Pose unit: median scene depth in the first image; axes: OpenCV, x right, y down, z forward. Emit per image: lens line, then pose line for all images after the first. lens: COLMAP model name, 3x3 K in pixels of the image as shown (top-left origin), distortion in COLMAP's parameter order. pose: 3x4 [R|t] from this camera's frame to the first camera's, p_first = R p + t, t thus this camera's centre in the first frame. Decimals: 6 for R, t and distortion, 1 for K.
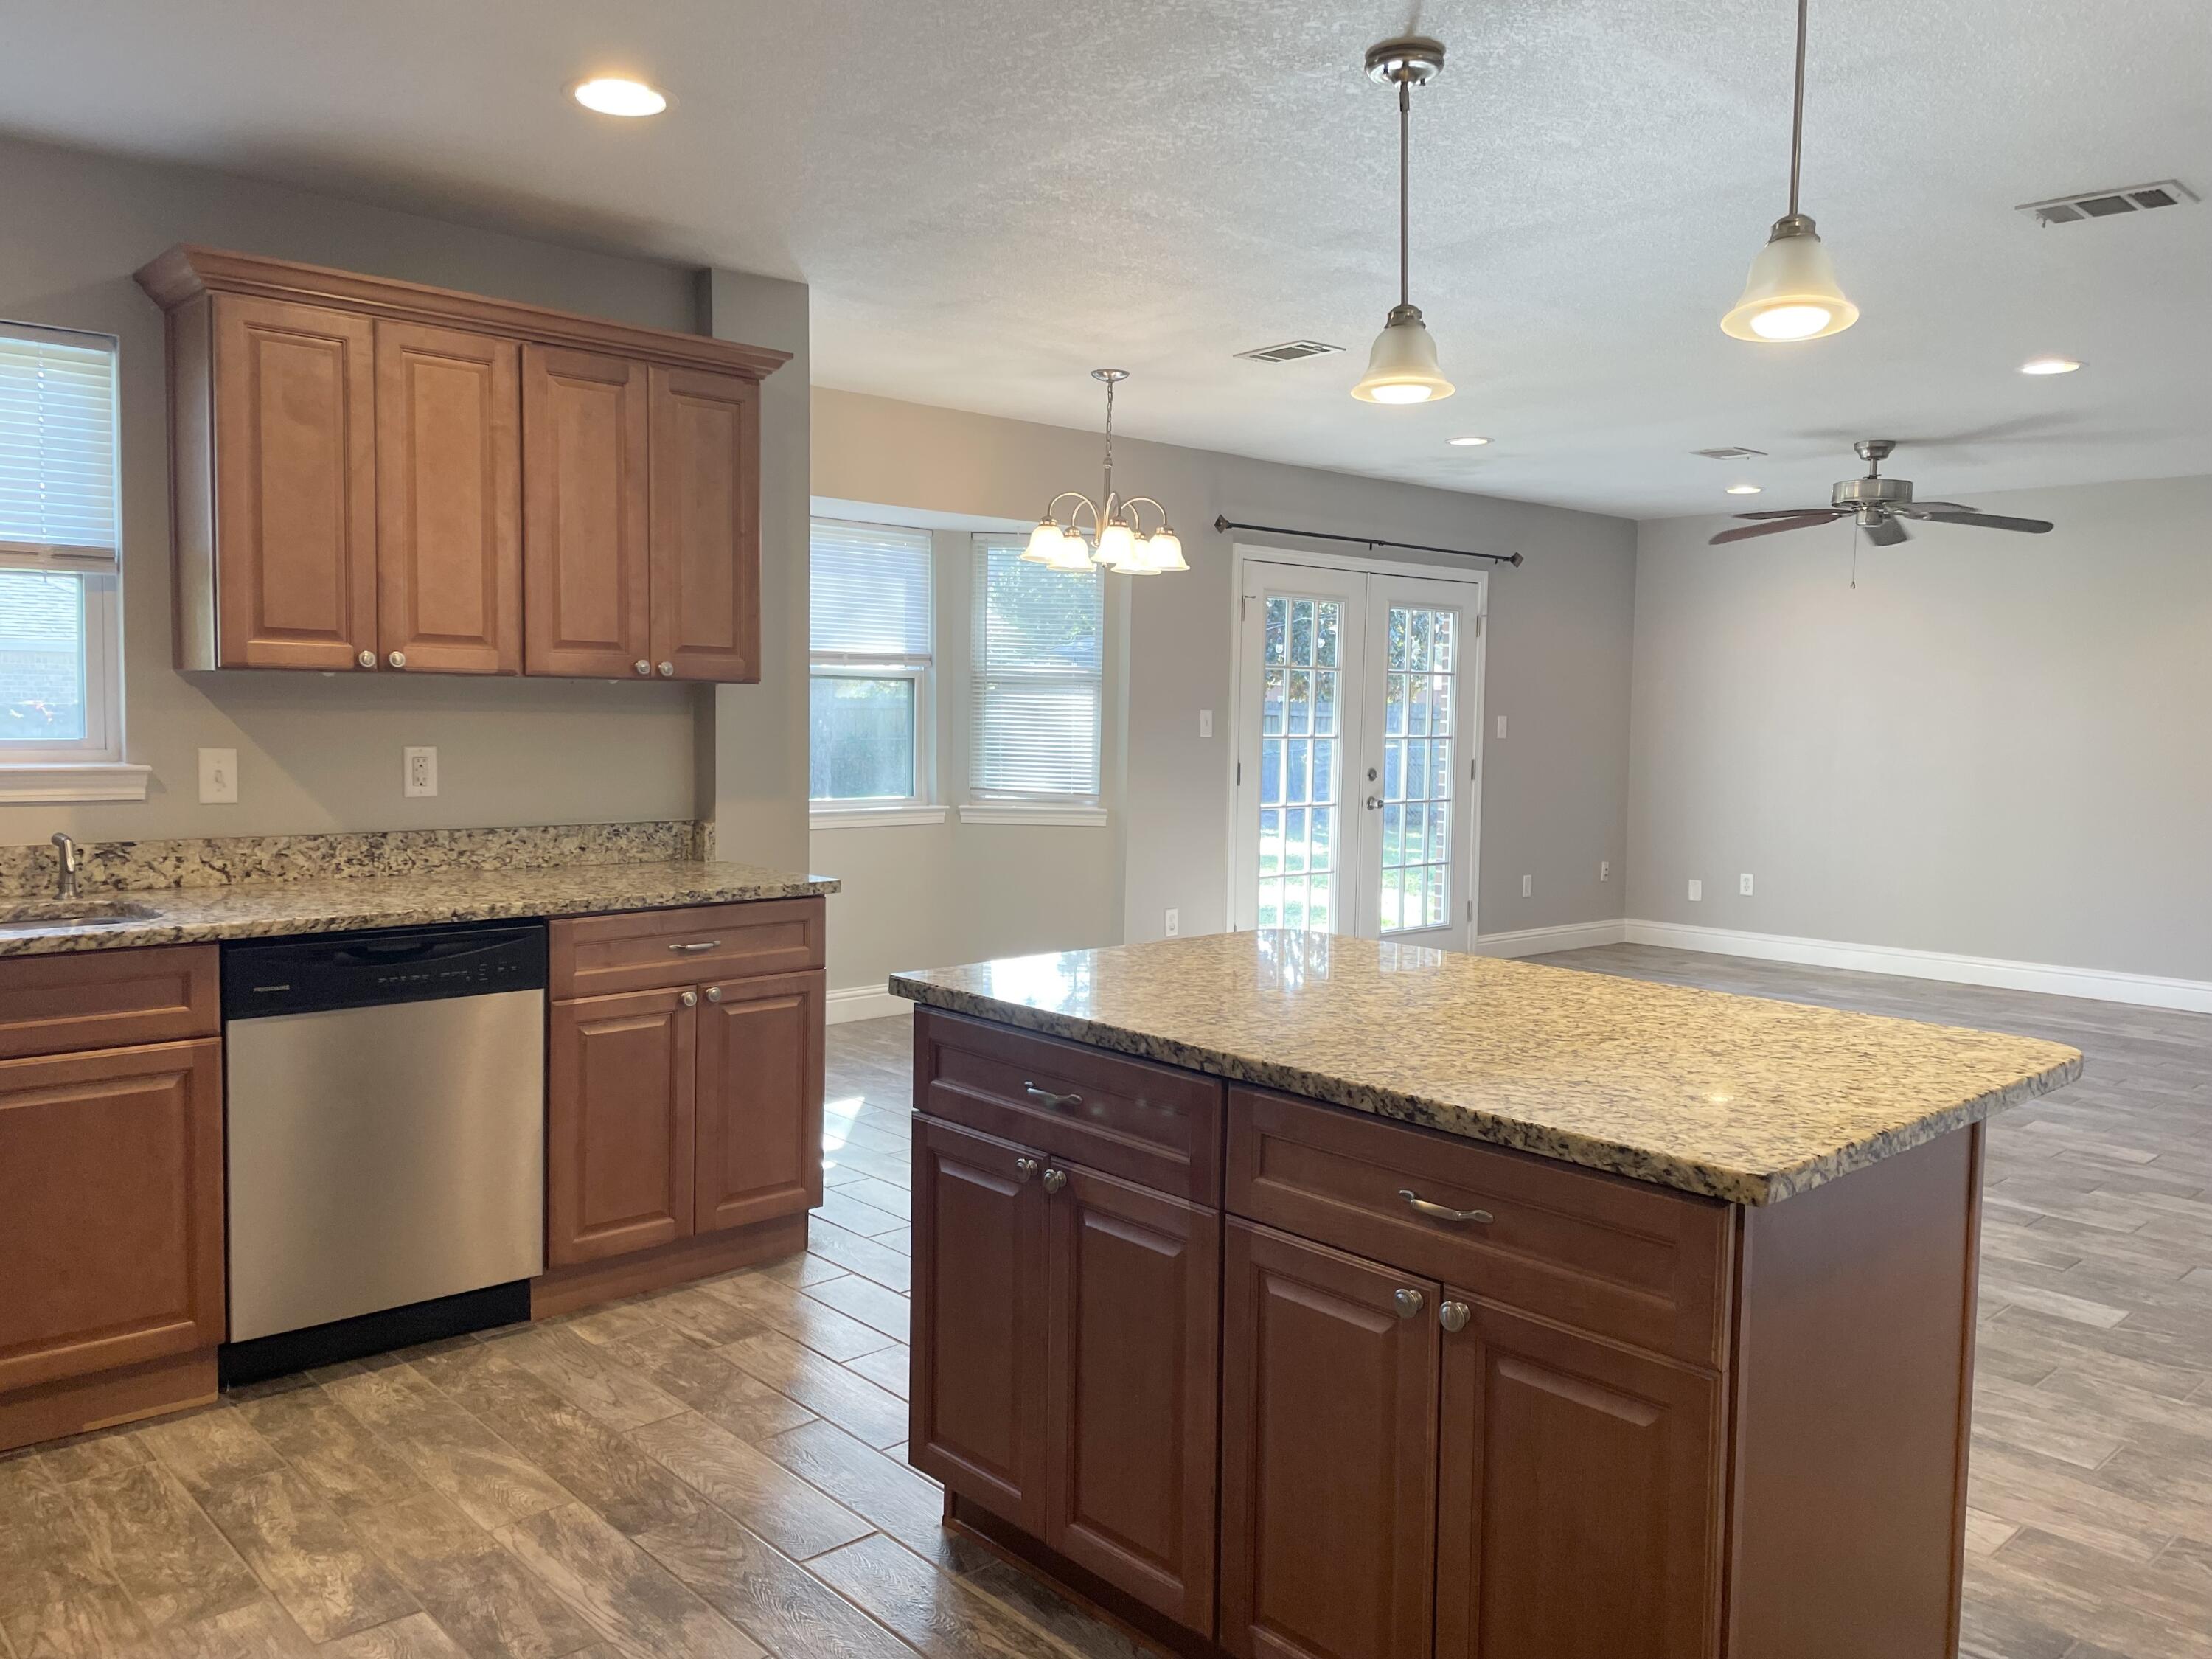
lens RADIAL K [[1667.9, 0, 1113.3], [0, 1667.9, 816.3], [0, 0, 1]] dist [0.091141, -0.110001]
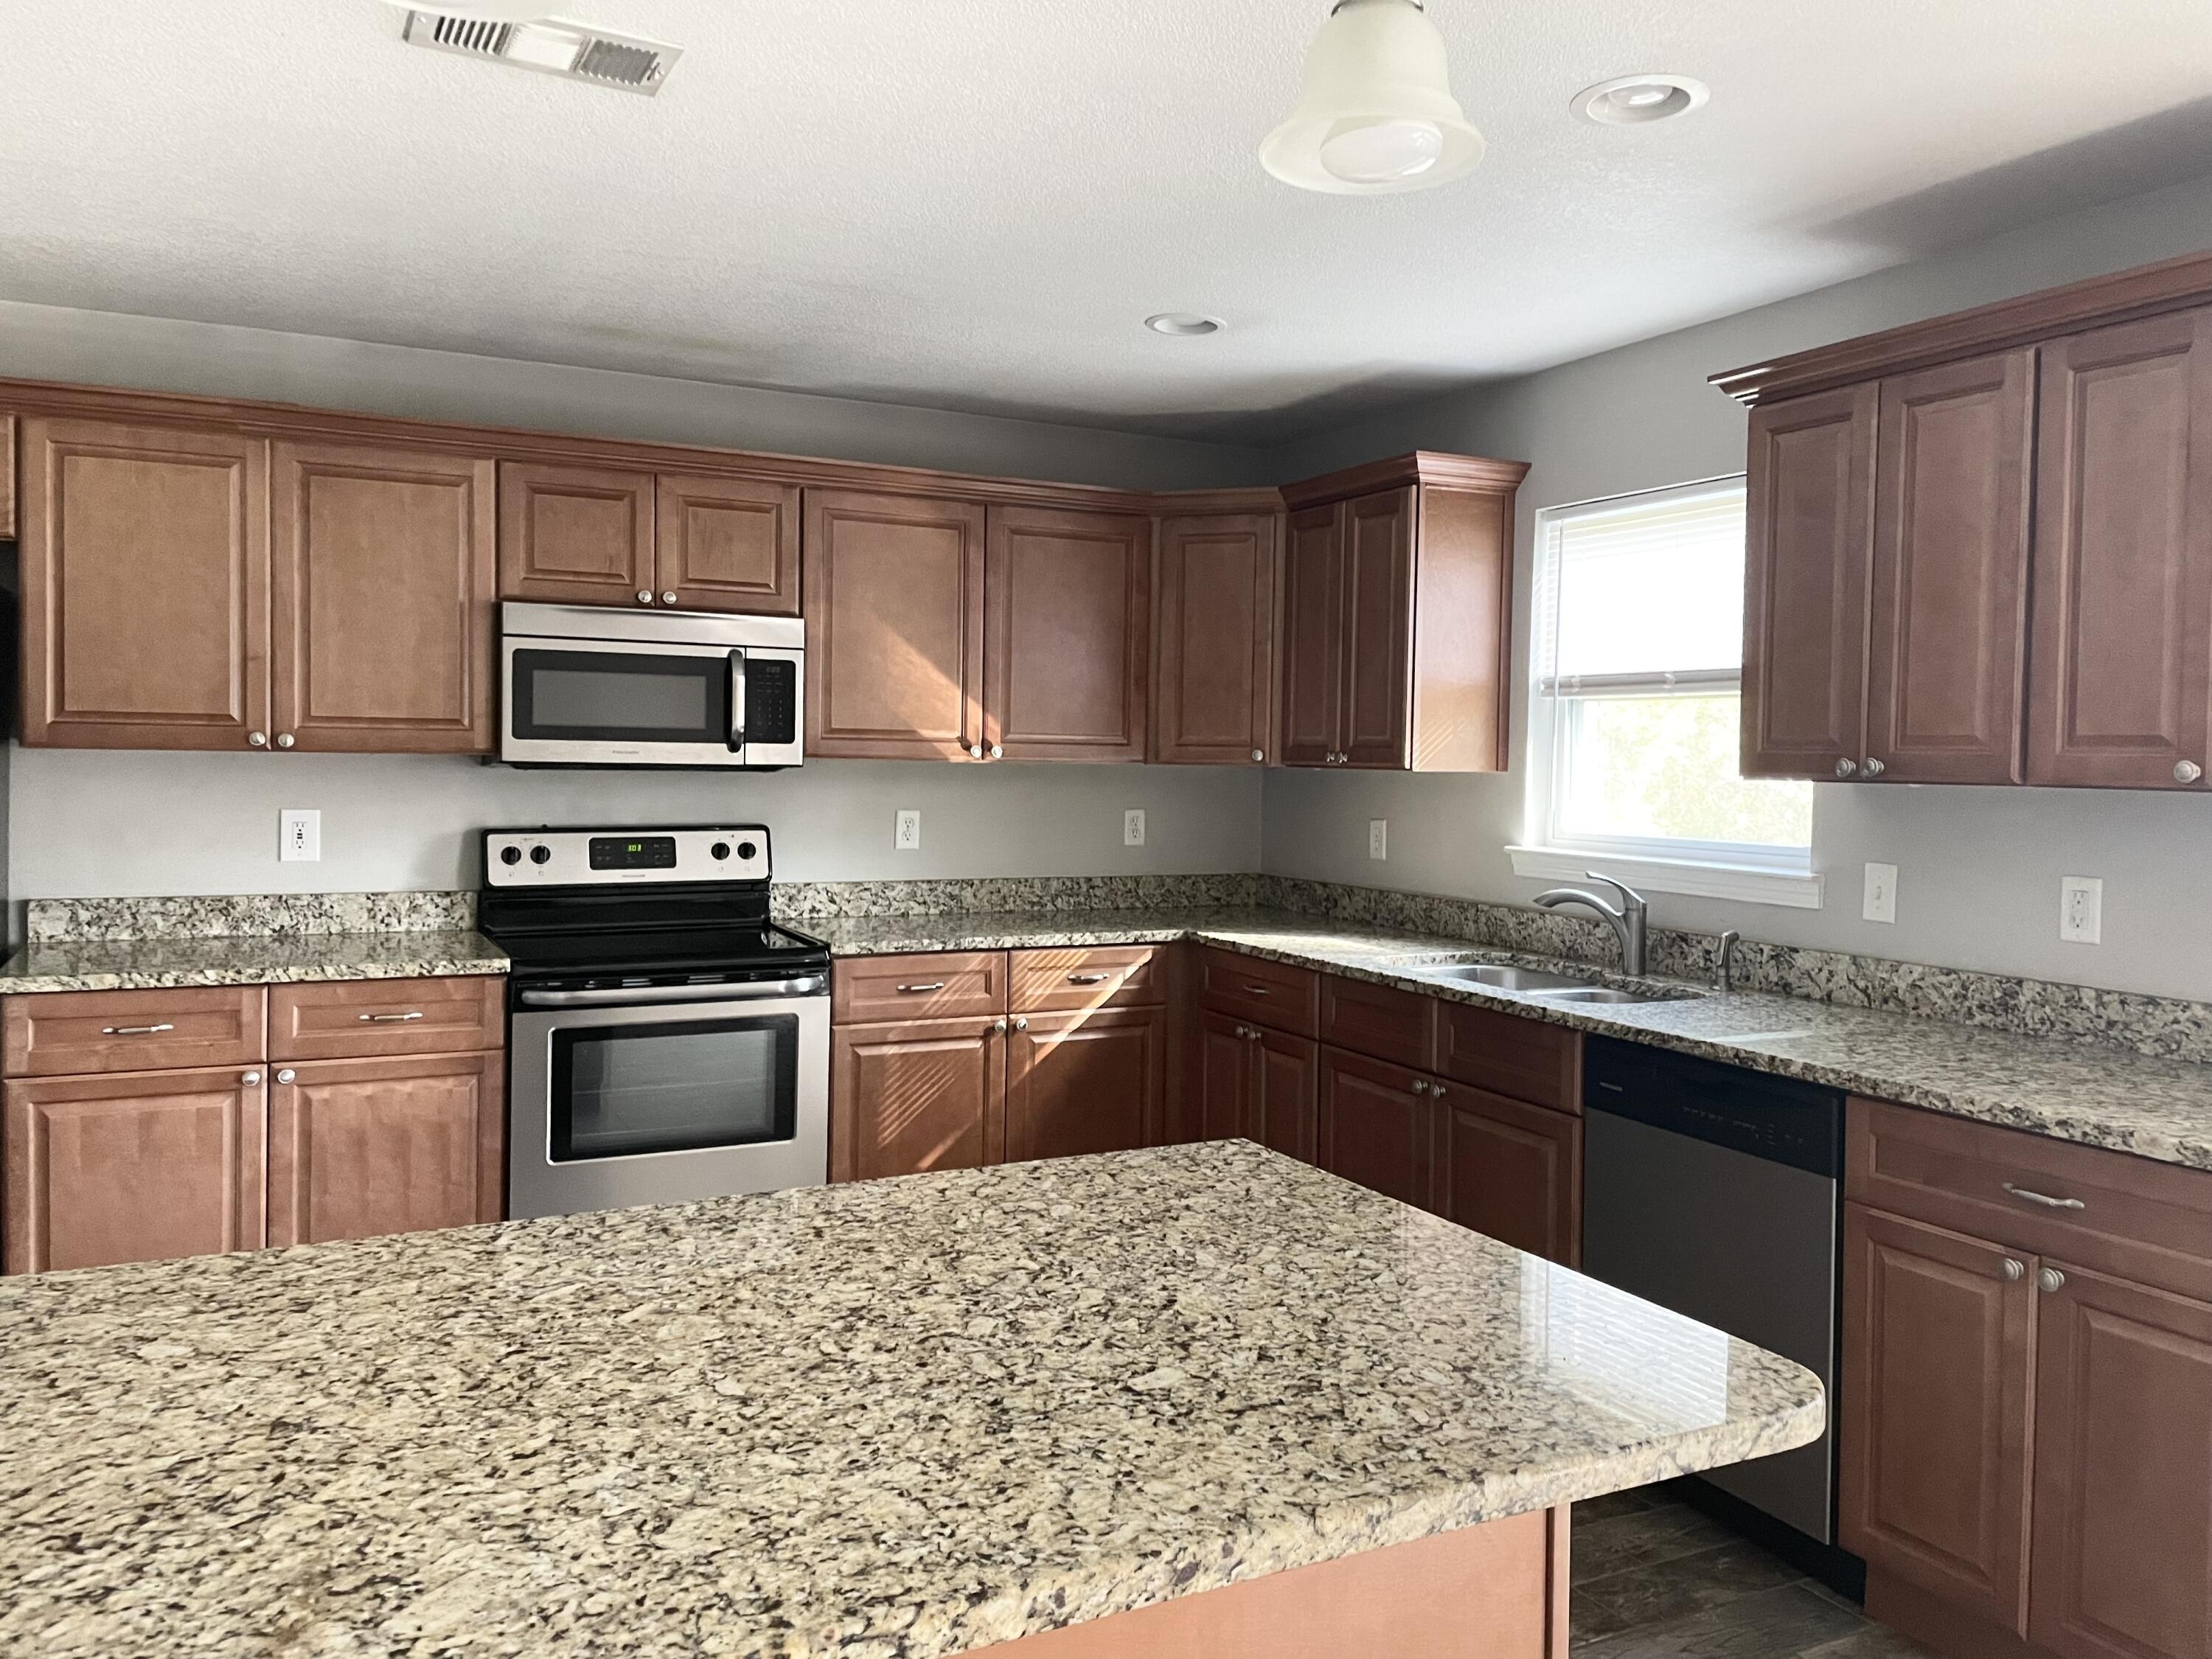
lens RADIAL K [[1667.9, 0, 1107.4], [0, 1667.9, 799.7], [0, 0, 1]] dist [0.091141, -0.110001]
pose [[-0.274664, 0.005085, -0.961527, 0.508652], [-0.085156, 0.995928, 0.029592, -0.068236], [0.957762, 0.090008, -0.273113, 0.859350]]
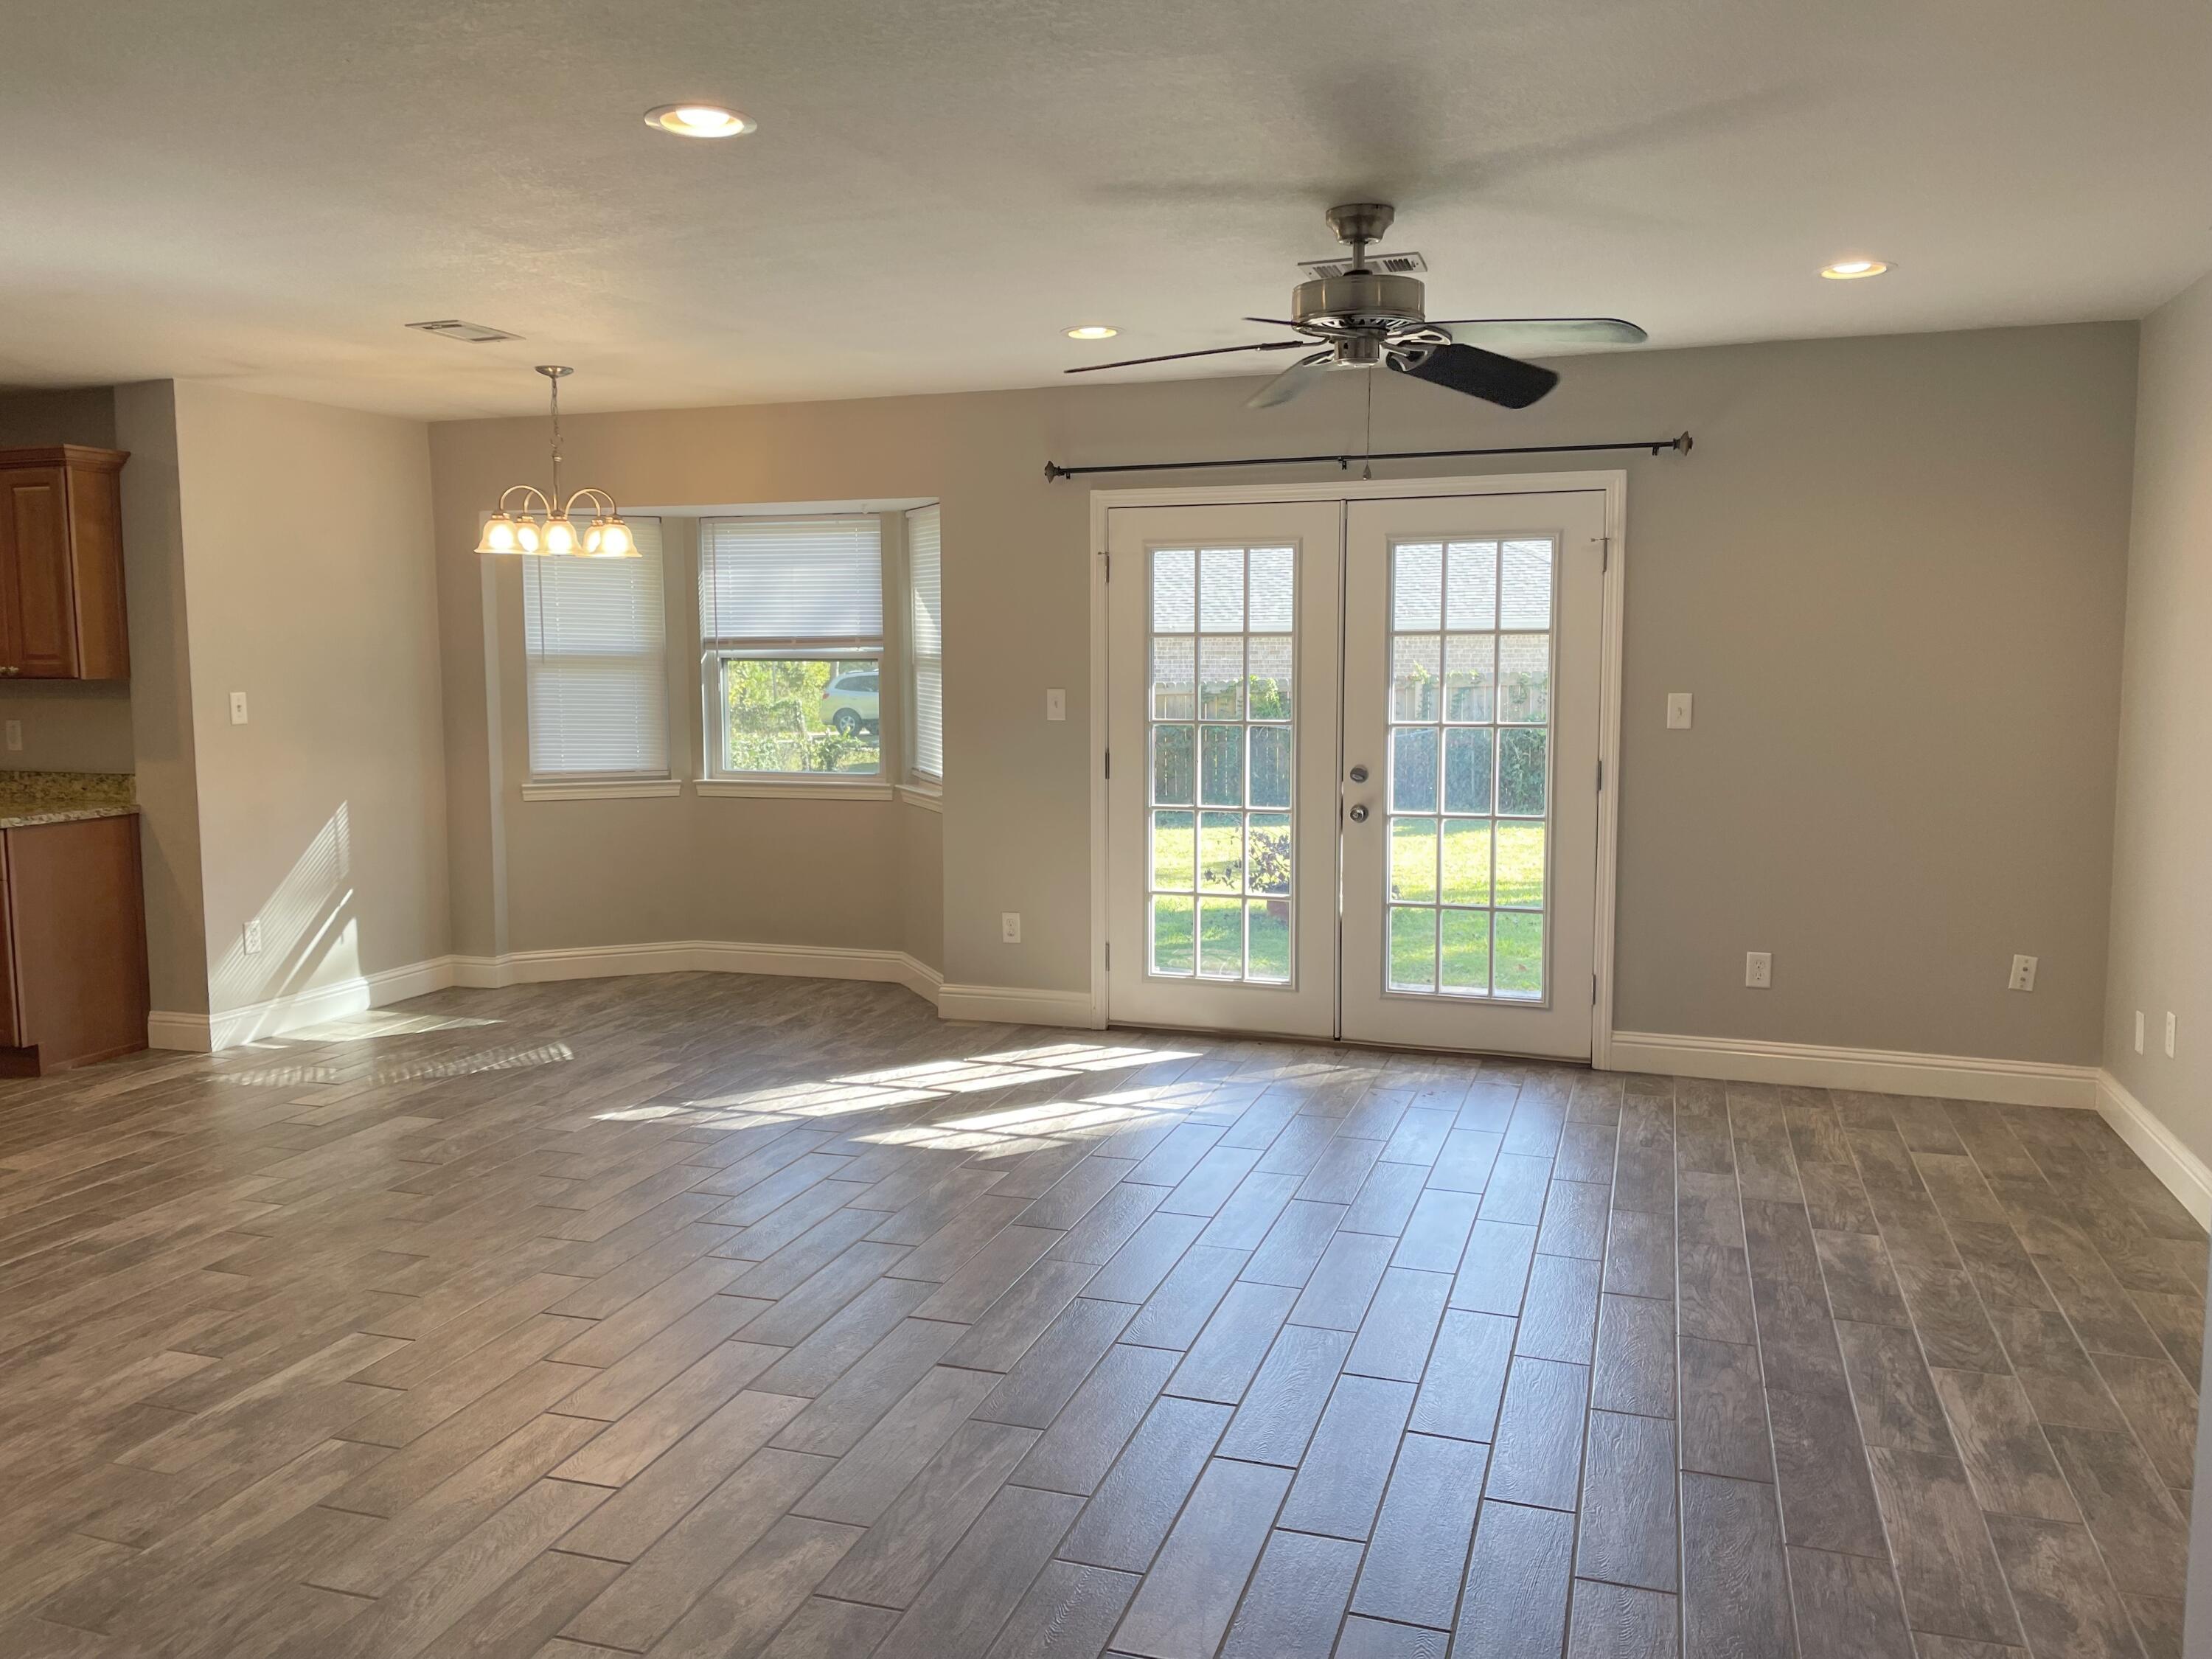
lens RADIAL K [[1667.9, 0, 1109.7], [0, 1667.9, 812.8], [0, 0, 1]] dist [0.091141, -0.110001]
pose [[0.476739, 0.066141, -0.876553, 1.718496], [-0.045817, 0.997680, 0.050362, -0.091867], [0.877850, 0.016151, 0.478664, 1.262487]]
